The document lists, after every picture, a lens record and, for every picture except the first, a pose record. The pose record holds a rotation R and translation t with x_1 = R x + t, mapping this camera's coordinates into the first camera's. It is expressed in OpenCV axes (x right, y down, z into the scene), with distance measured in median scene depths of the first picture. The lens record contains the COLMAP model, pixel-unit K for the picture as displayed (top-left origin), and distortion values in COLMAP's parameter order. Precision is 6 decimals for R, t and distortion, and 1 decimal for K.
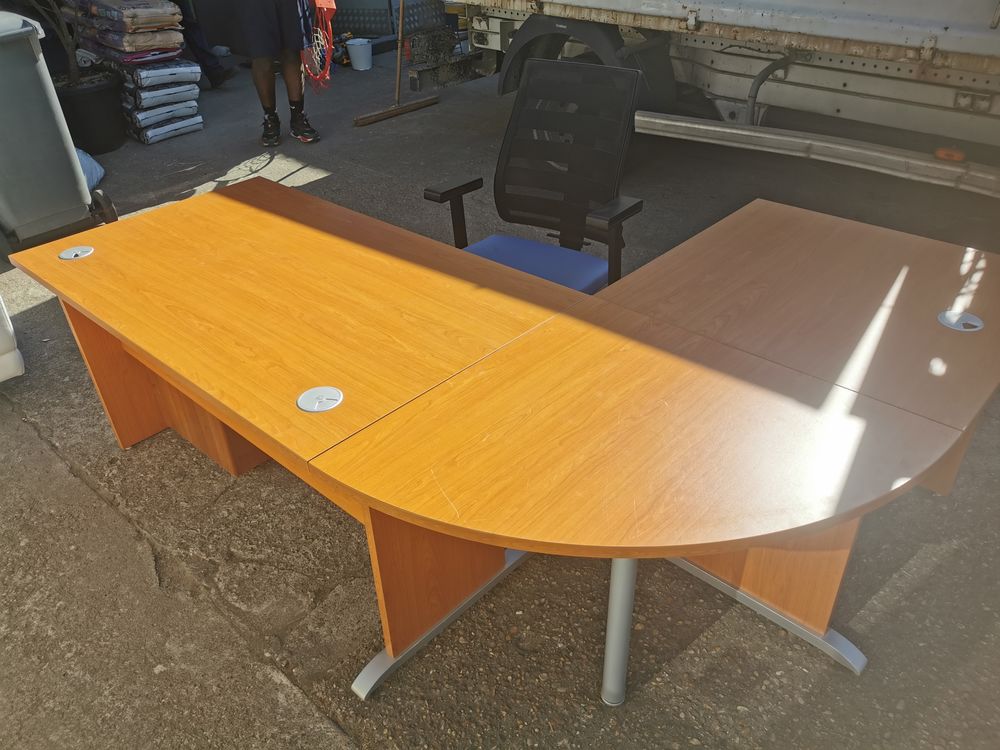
lens RADIAL K [[784.0, 0, 501.2], [0, 784.0, 383.7], [0, 0, 1]] dist [0.051091, -0.047028]
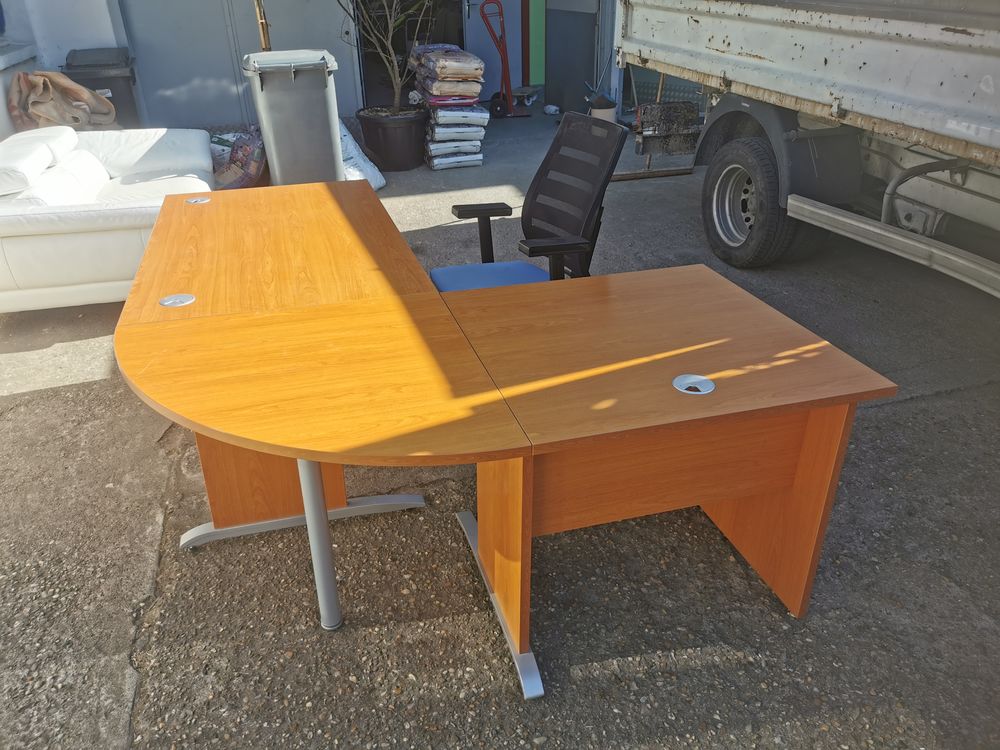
lens RADIAL K [[784.0, 0, 498.3], [0, 784.0, 384.3], [0, 0, 1]] dist [0.051091, -0.047028]
pose [[0.856267, 0.264147, -0.443885, 0.381833], [-0.303425, 0.952678, -0.018397, 0.006076], [0.418020, 0.150439, 0.895895, 0.009980]]
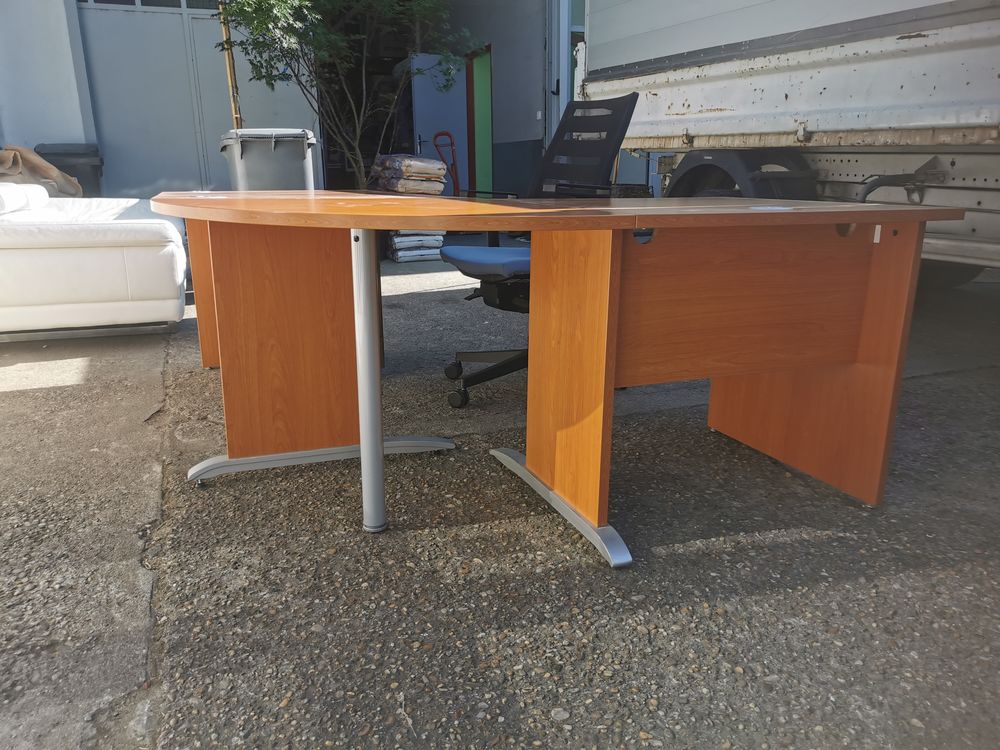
lens RADIAL K [[784.0, 0, 497.6], [0, 784.0, 382.2], [0, 0, 1]] dist [0.051091, -0.047028]
pose [[0.900832, 0.146946, -0.408544, 0.334193], [-0.269156, 0.927357, -0.259931, 0.220691], [0.340671, 0.344116, 0.874944, 0.050487]]
